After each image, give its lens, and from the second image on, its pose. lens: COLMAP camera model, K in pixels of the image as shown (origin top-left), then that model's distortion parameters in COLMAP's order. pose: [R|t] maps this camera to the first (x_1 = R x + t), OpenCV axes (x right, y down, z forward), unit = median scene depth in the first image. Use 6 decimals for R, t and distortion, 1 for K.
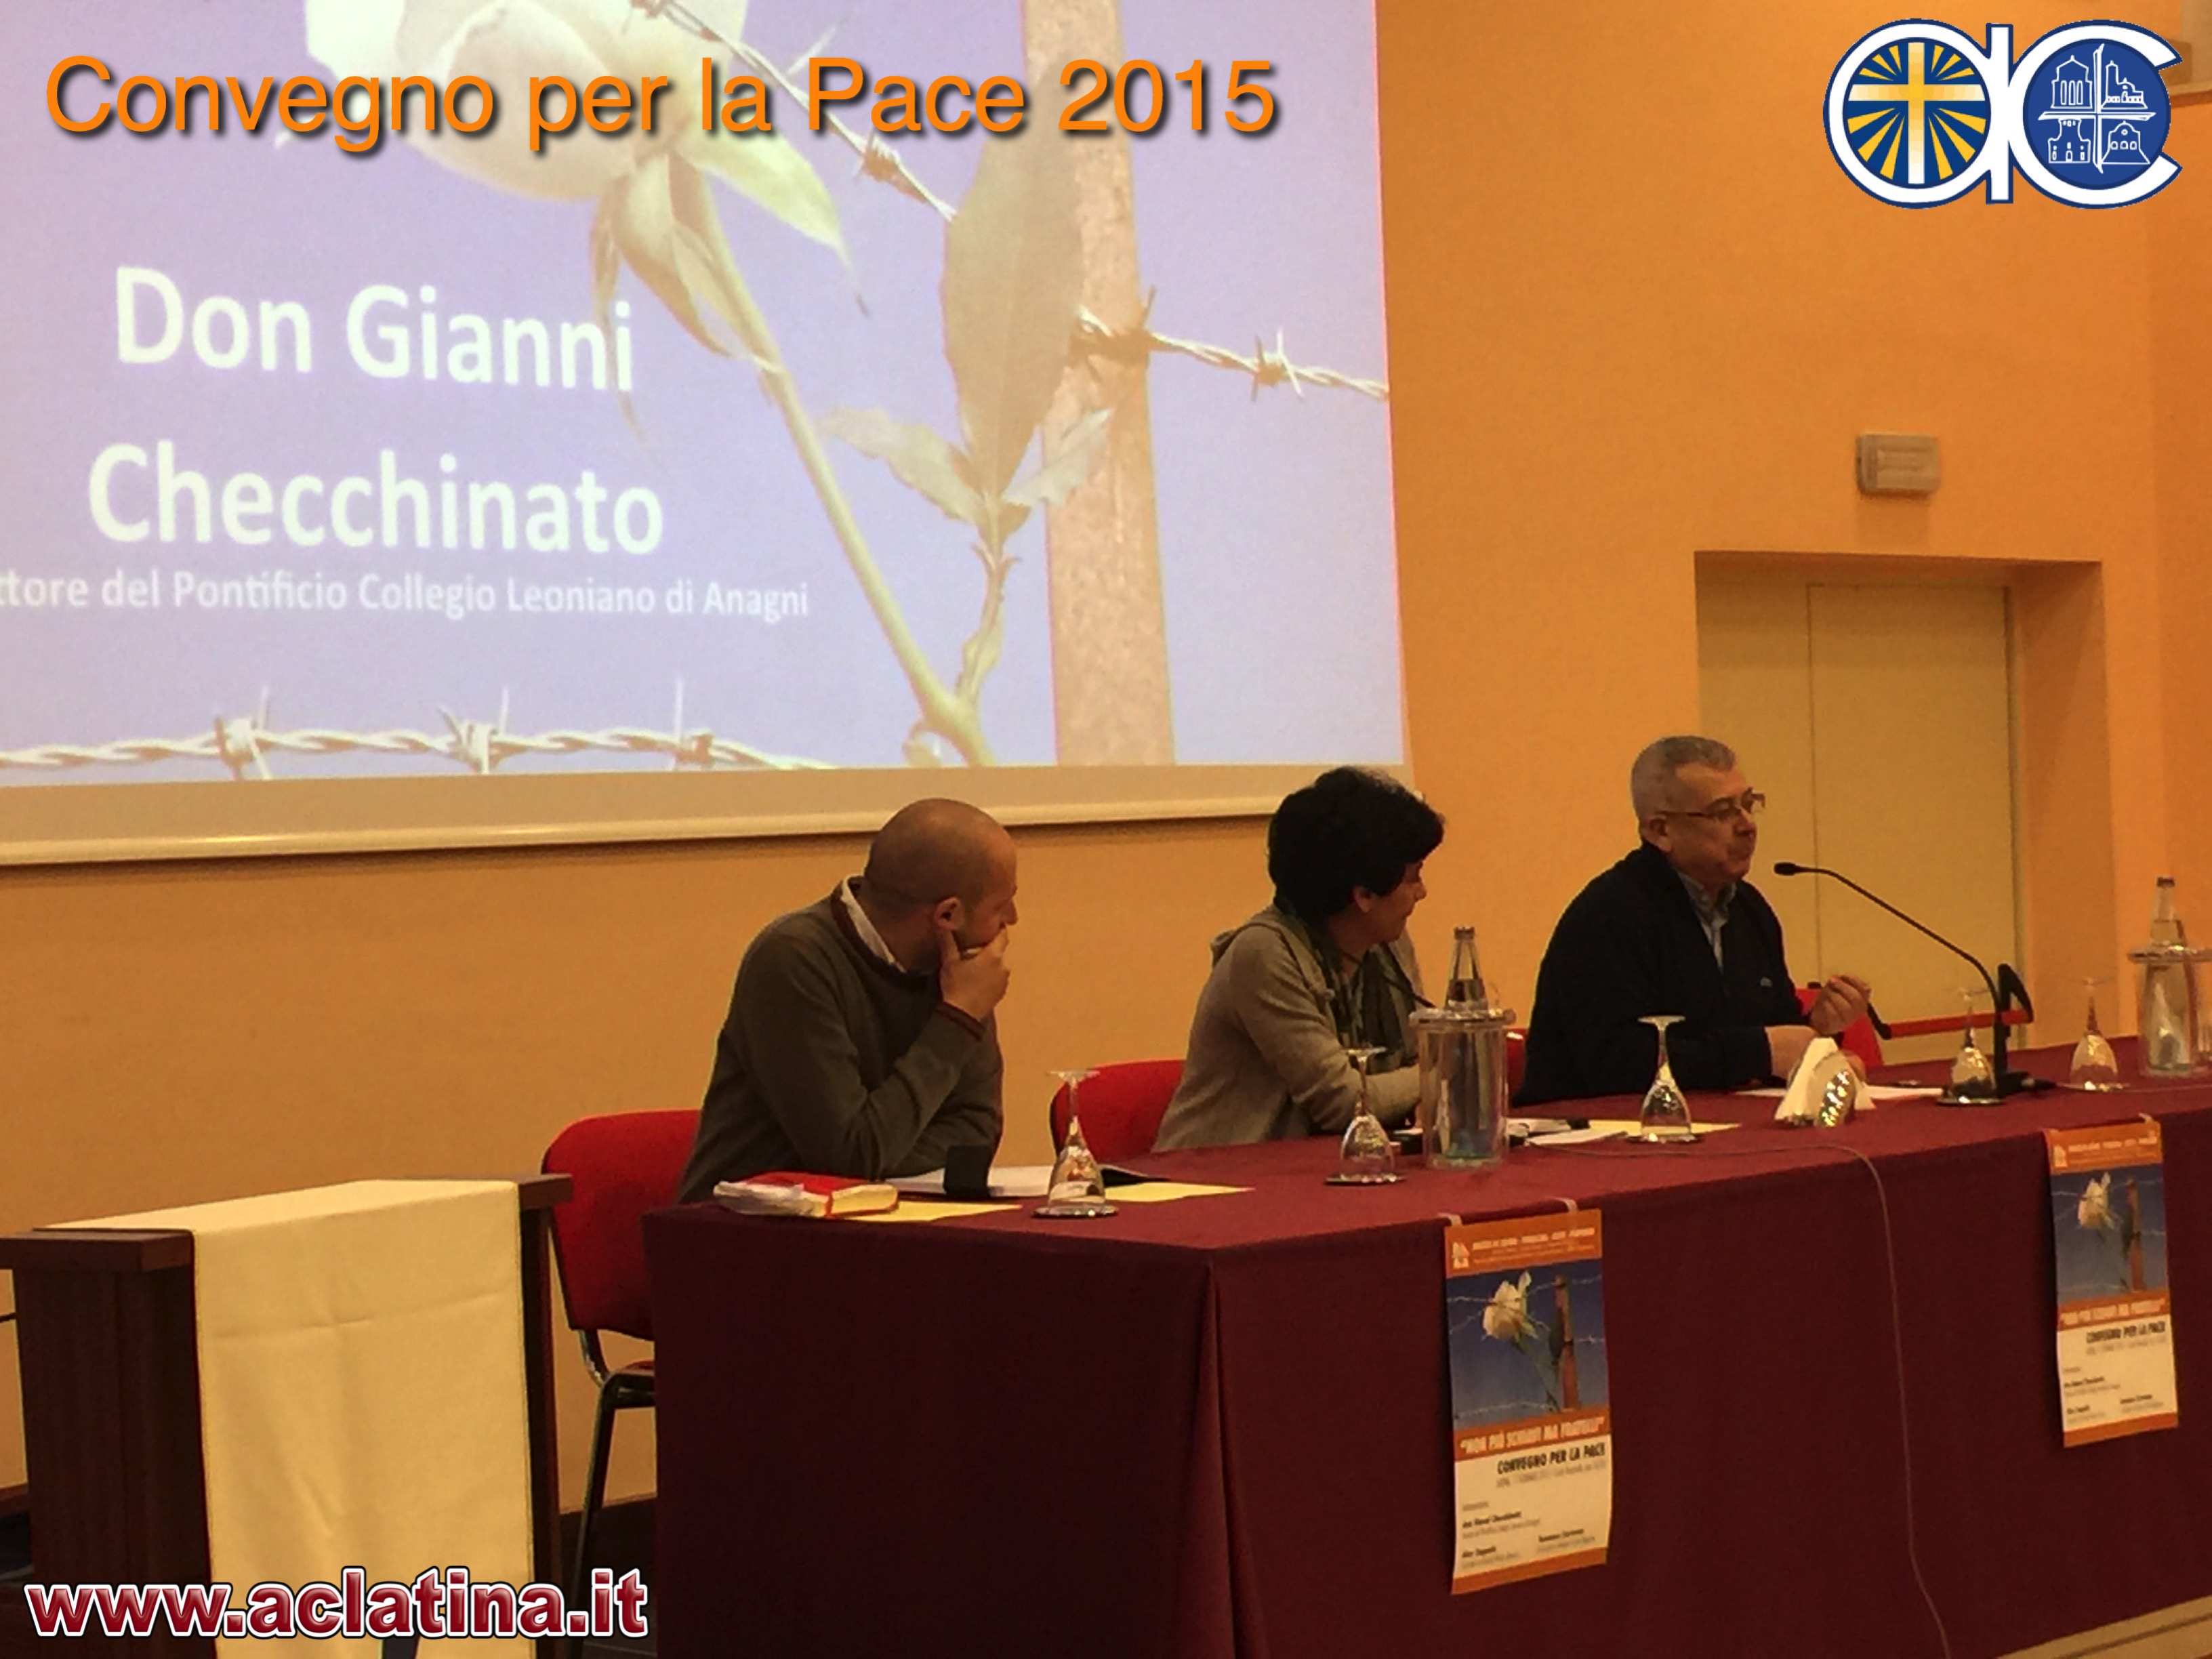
lens RADIAL K [[4609.4, 0, 1106.0], [0, 4609.4, 829.5], [0, 0, 1]] dist [-0.003695, 0.267578]
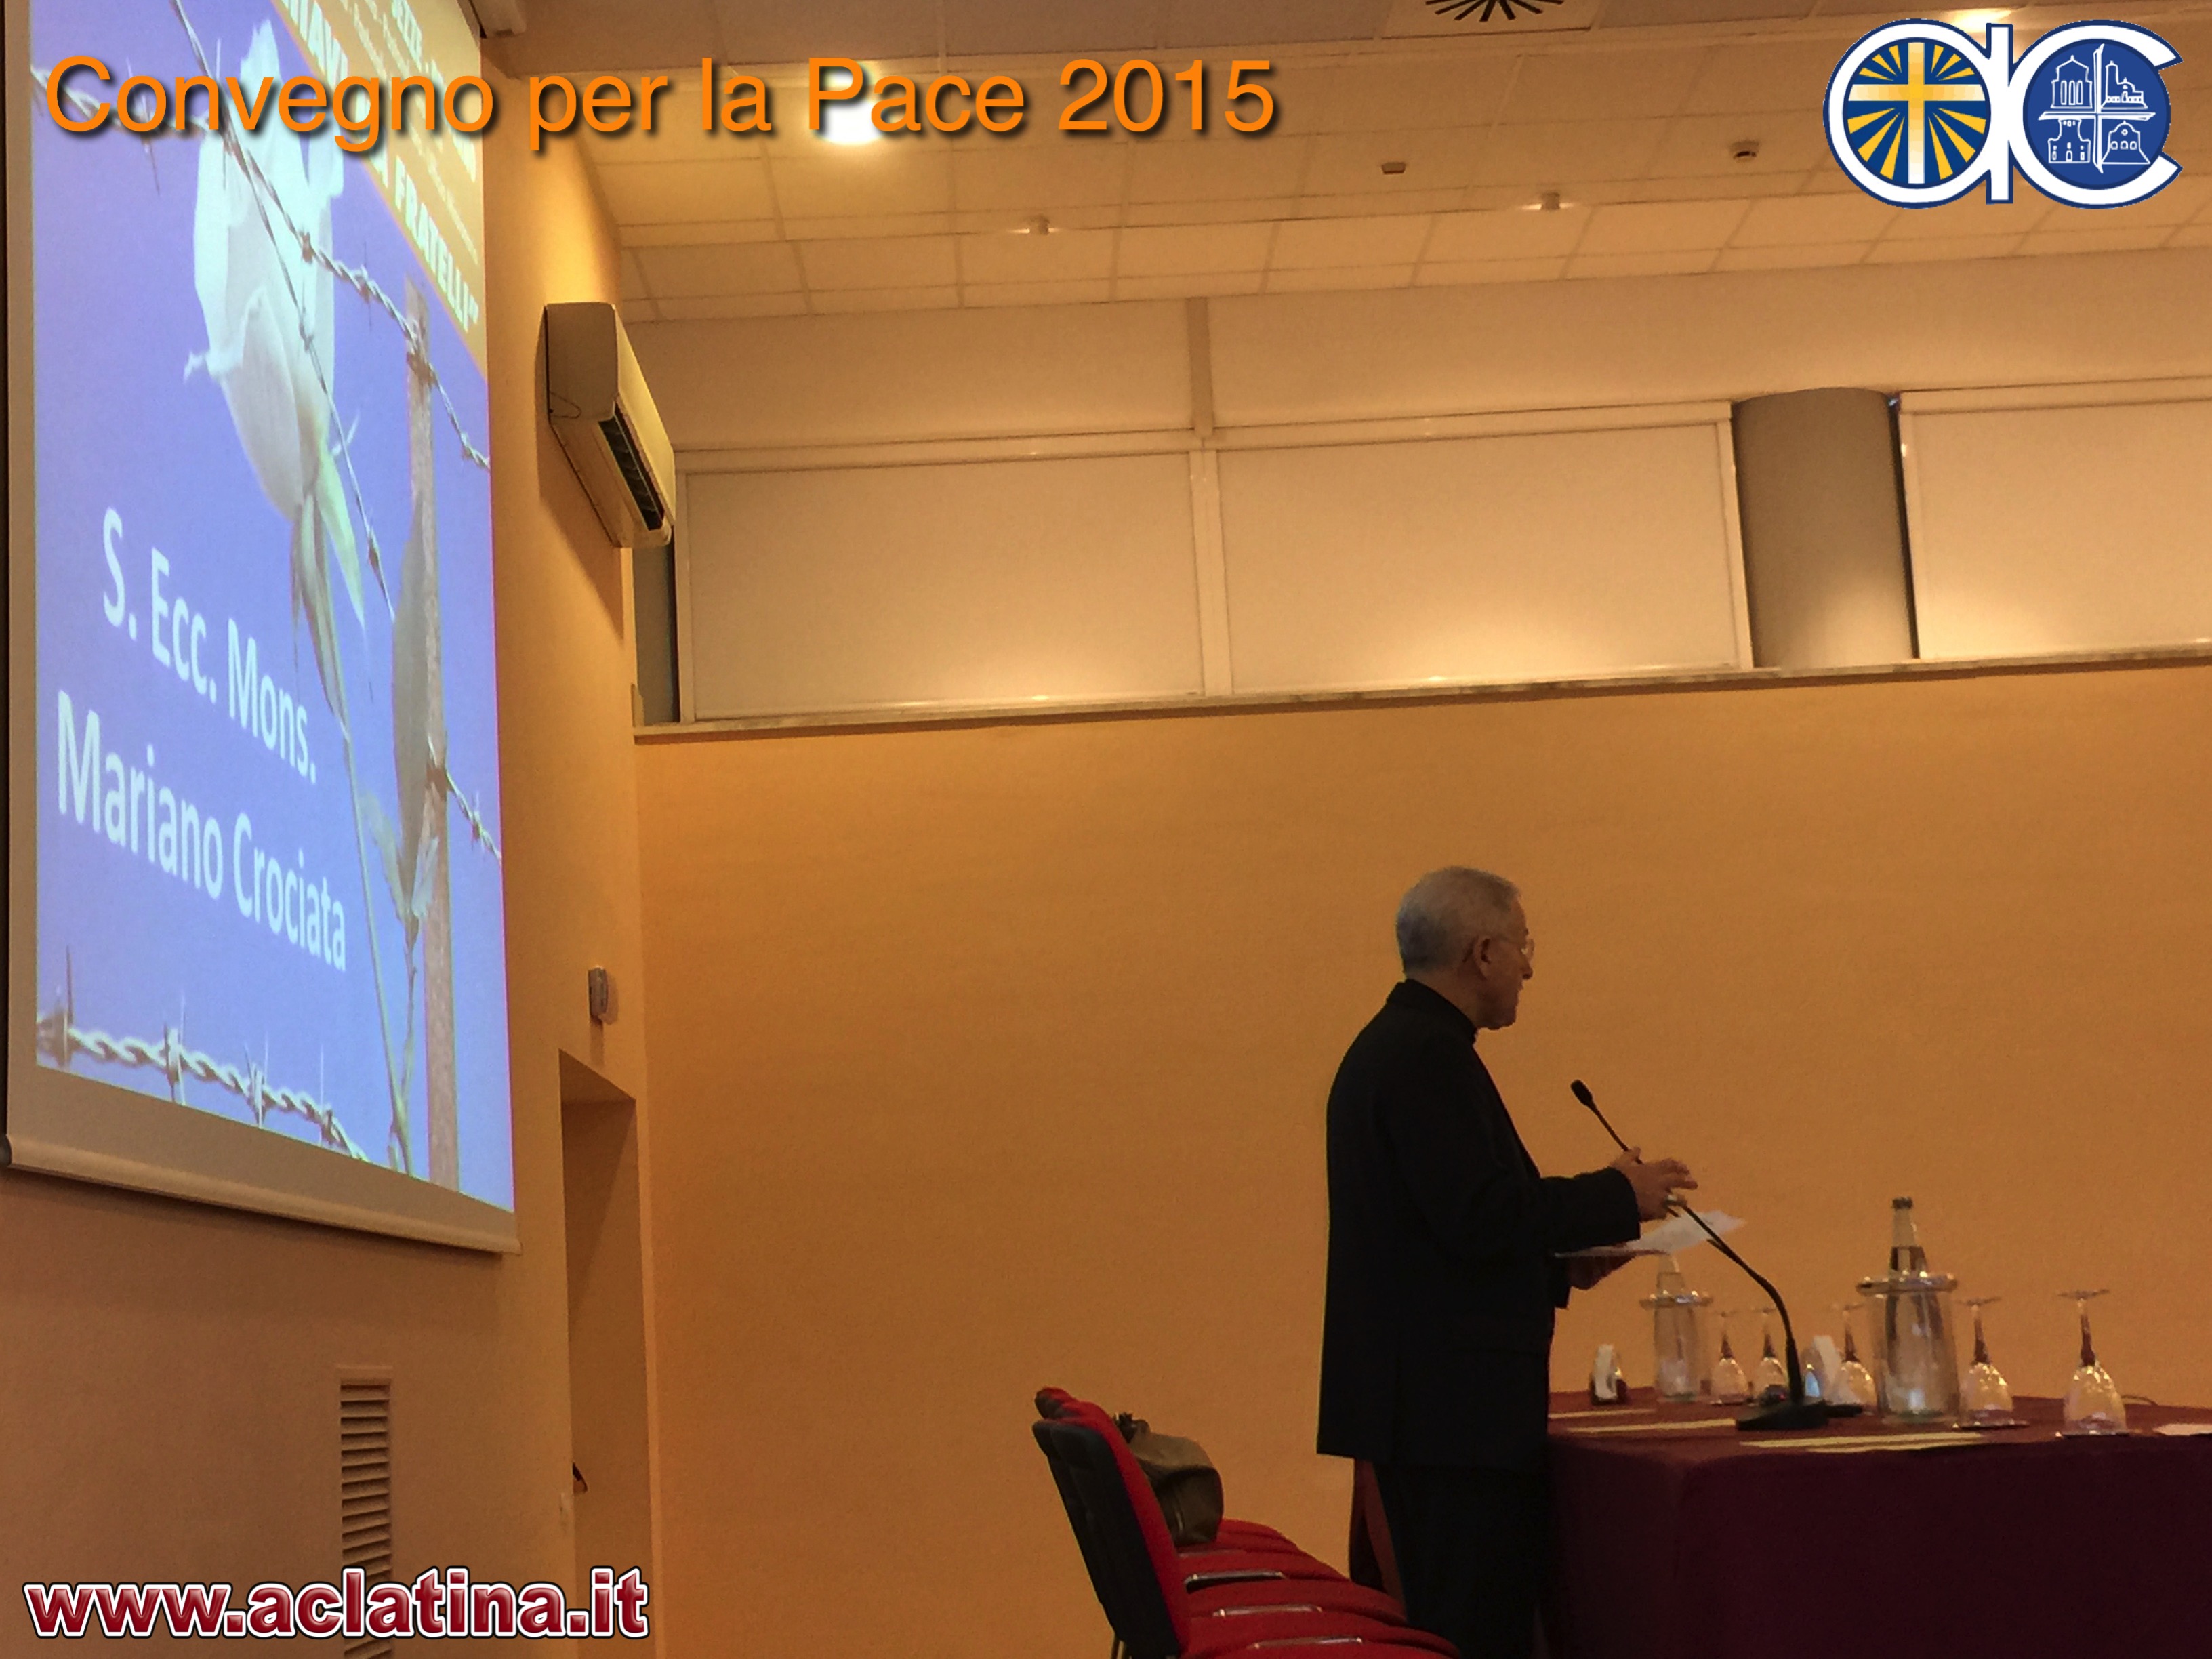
lens RADIAL K [[3320.6, 0, 1106.0], [0, 3320.6, 829.5], [0, 0, 1]] dist [0.030079, 0.040979]
pose [[0.712193, 0.097252, 0.695214, -0.447516], [0.043480, 0.982344, -0.181960, 0.052208], [-0.700636, 0.159818, 0.695390, 0.423857]]
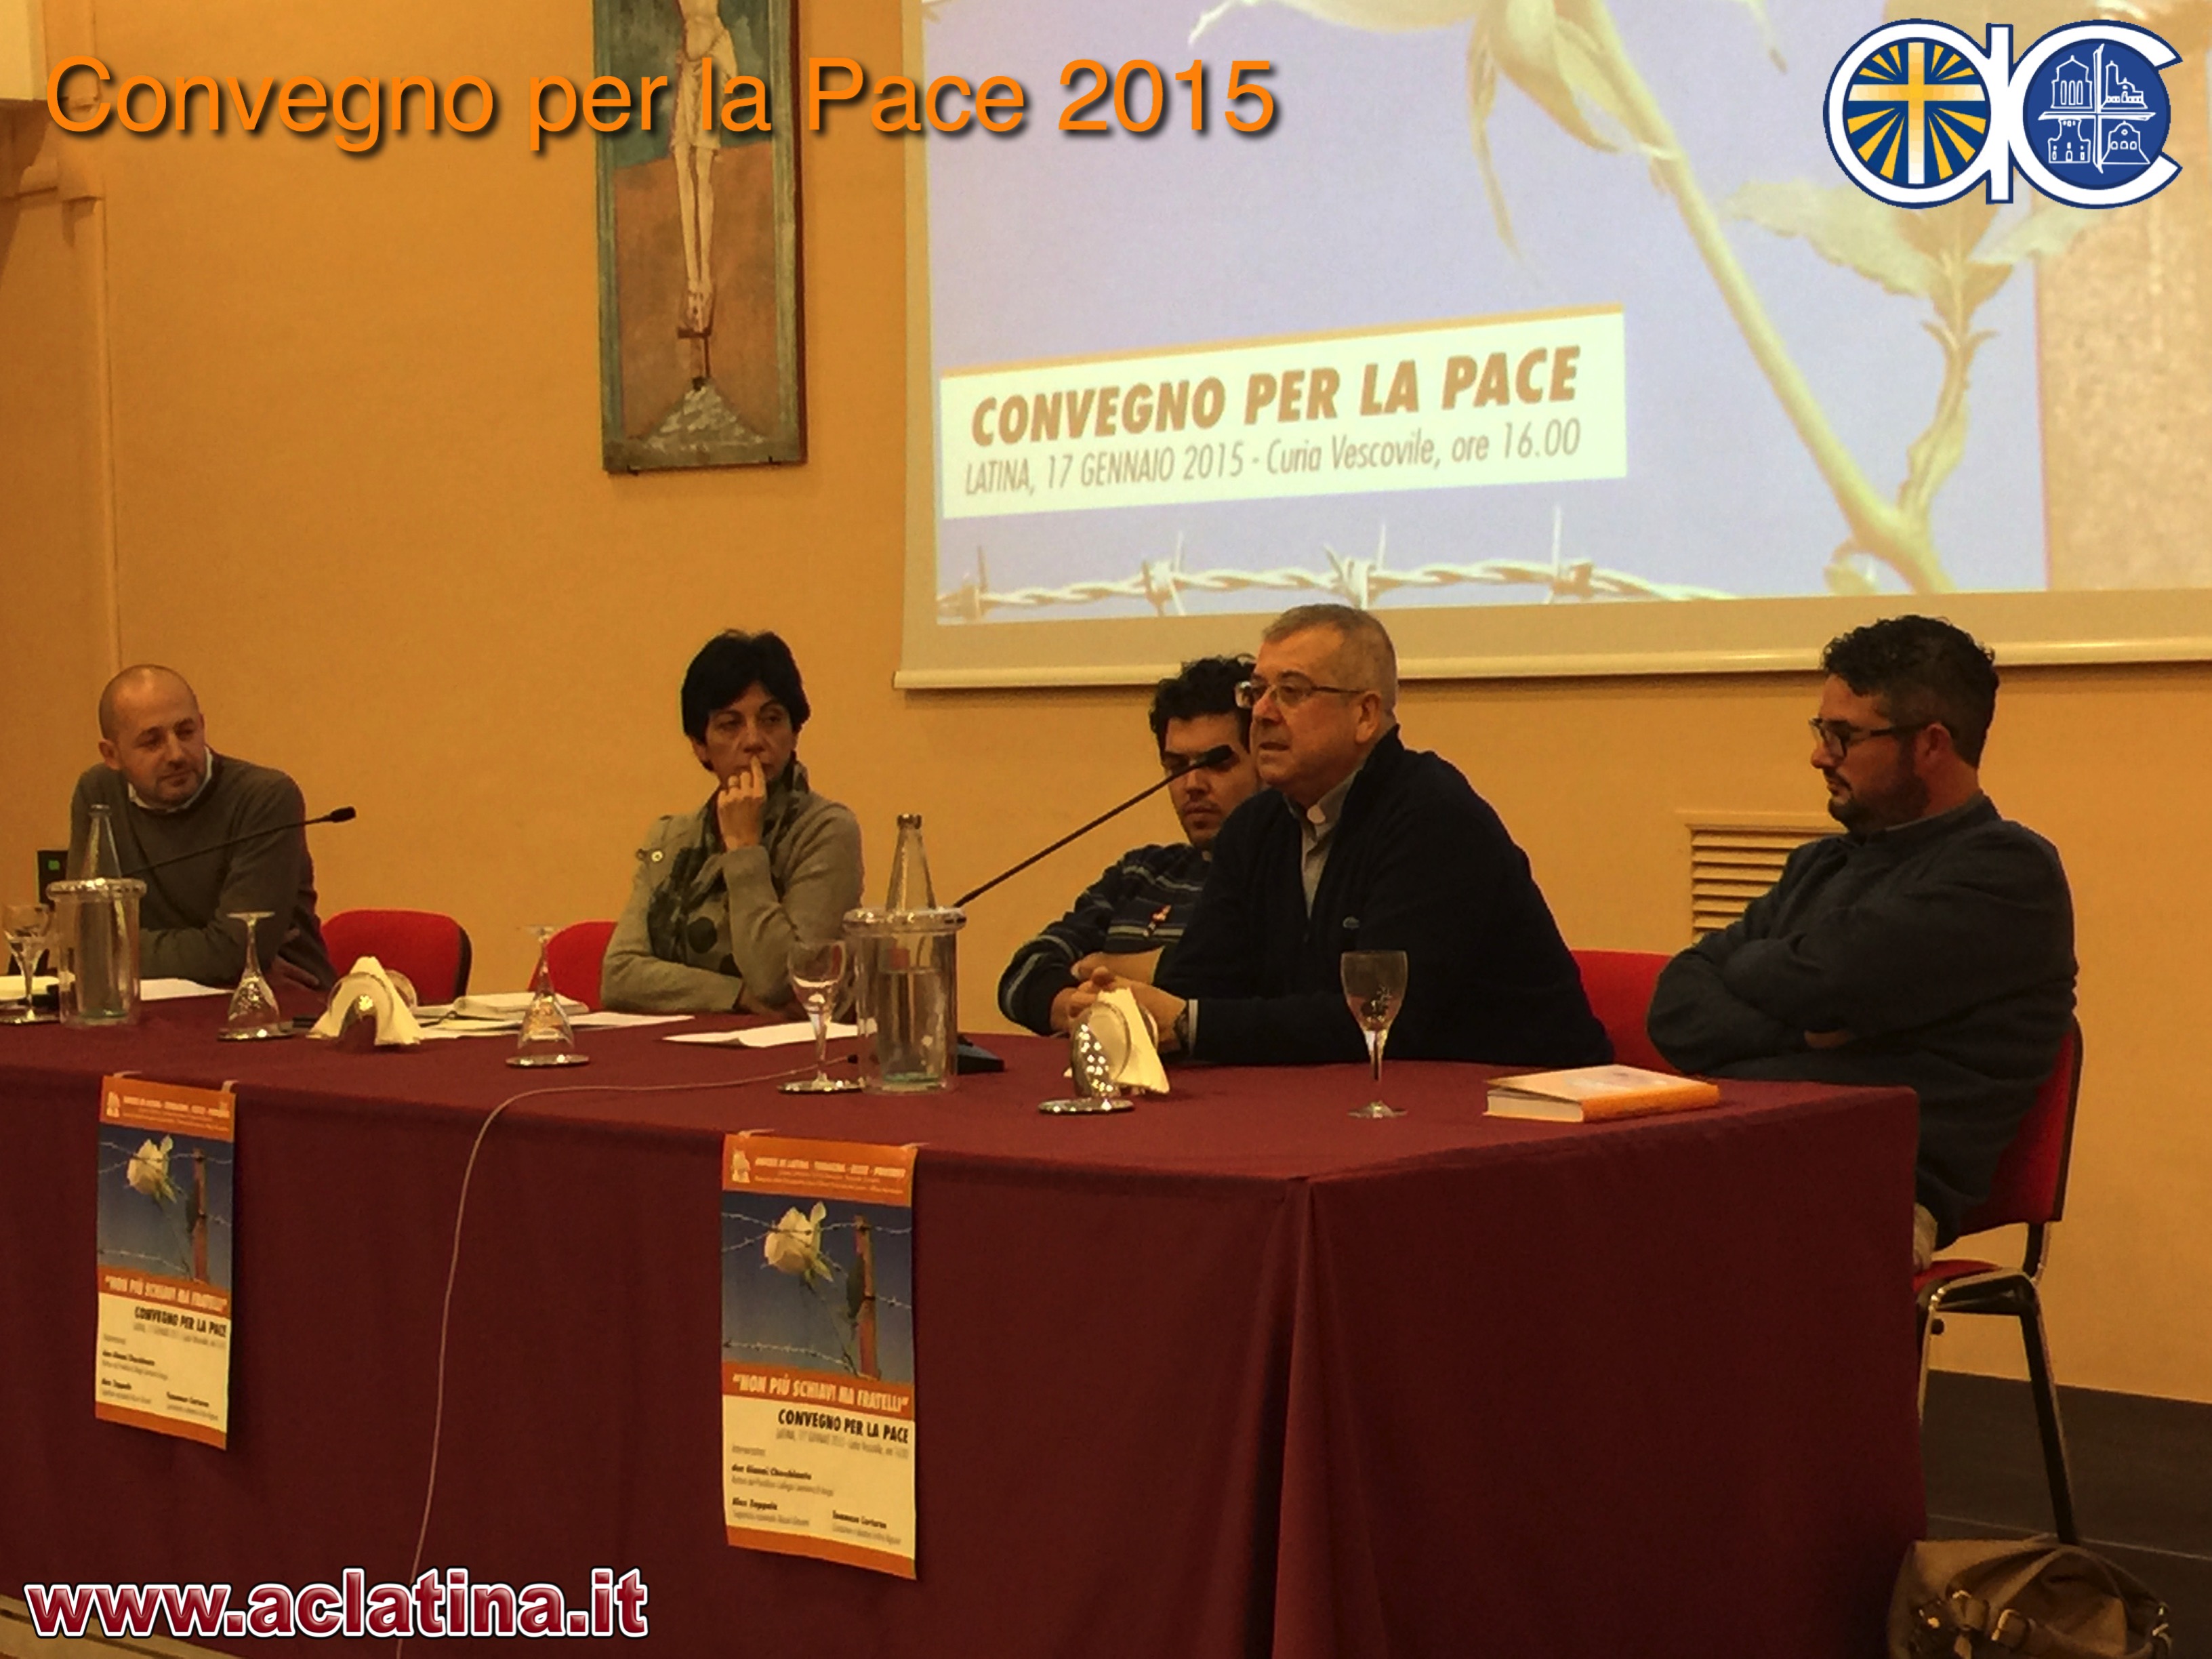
lens RADIAL K [[4179.7, 0, 1106.0], [0, 4179.7, 829.5], [0, 0, 1]] dist [0.006677, 0.117302]
pose [[-0.045368, 0.071058, -0.996440, 0.776397], [0.016223, 0.997388, 0.070387, -0.028449], [0.998839, -0.012972, -0.046402, 0.948731]]
